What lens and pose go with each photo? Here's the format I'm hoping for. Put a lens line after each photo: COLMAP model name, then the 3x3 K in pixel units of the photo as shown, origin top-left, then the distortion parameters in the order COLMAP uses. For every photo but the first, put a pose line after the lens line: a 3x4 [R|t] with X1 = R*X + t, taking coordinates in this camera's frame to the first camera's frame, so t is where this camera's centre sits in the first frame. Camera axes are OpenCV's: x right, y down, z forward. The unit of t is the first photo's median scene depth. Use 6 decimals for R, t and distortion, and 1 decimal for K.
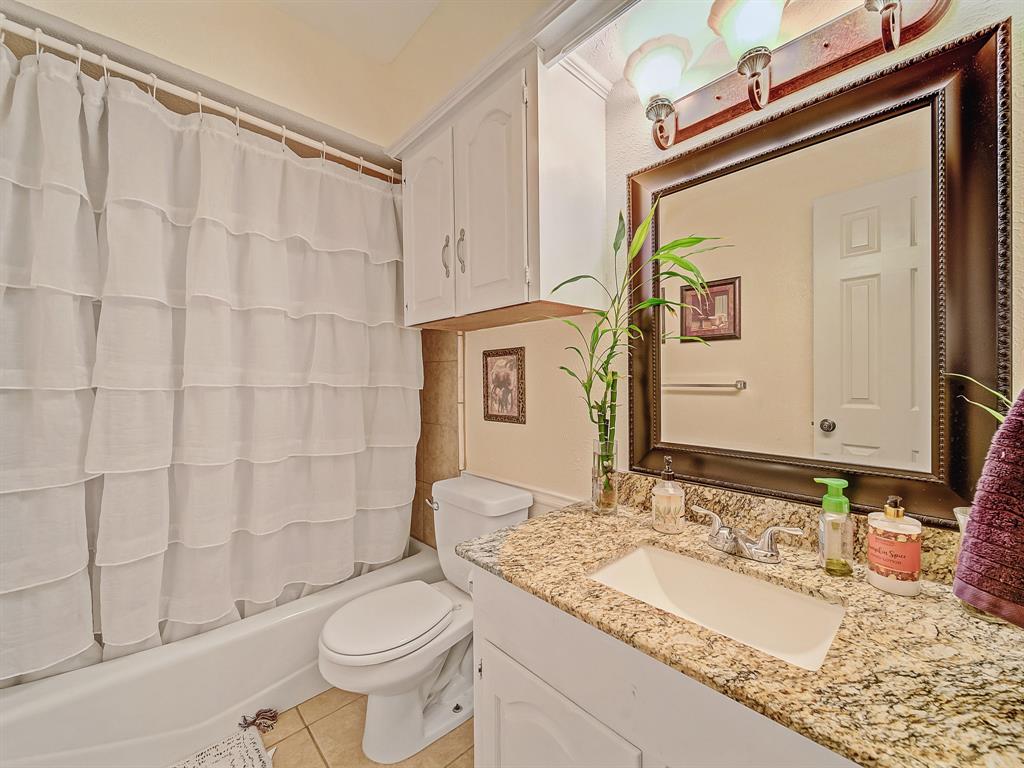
lens RADIAL K [[410.6, 0, 515.1], [0, 410.6, 383.0], [0, 0, 1]] dist [-0.000406, -0.000258]
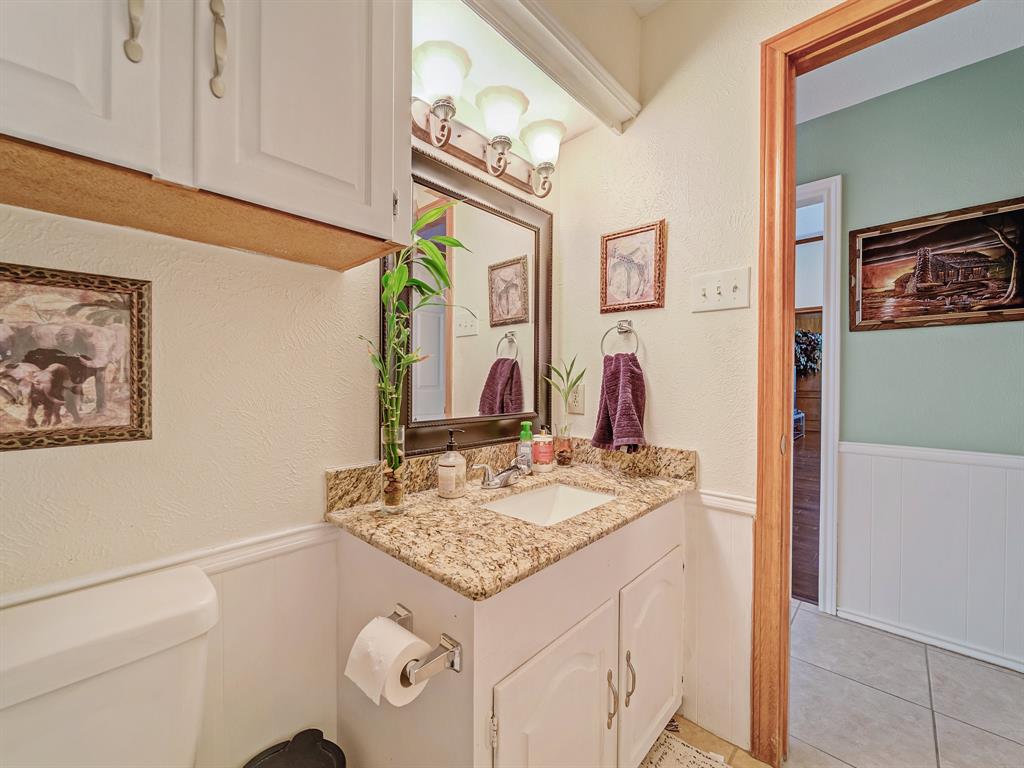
lens RADIAL K [[410.6, 0, 515.1], [0, 410.6, 383.0], [0, 0, 1]] dist [-0.000406, -0.000258]
pose [[-0.069023, -0.002067, 0.997613, -0.818540], [0.000536, 0.999998, 0.002109, 0.052915], [-0.997615, 0.000680, -0.069022, 0.981670]]
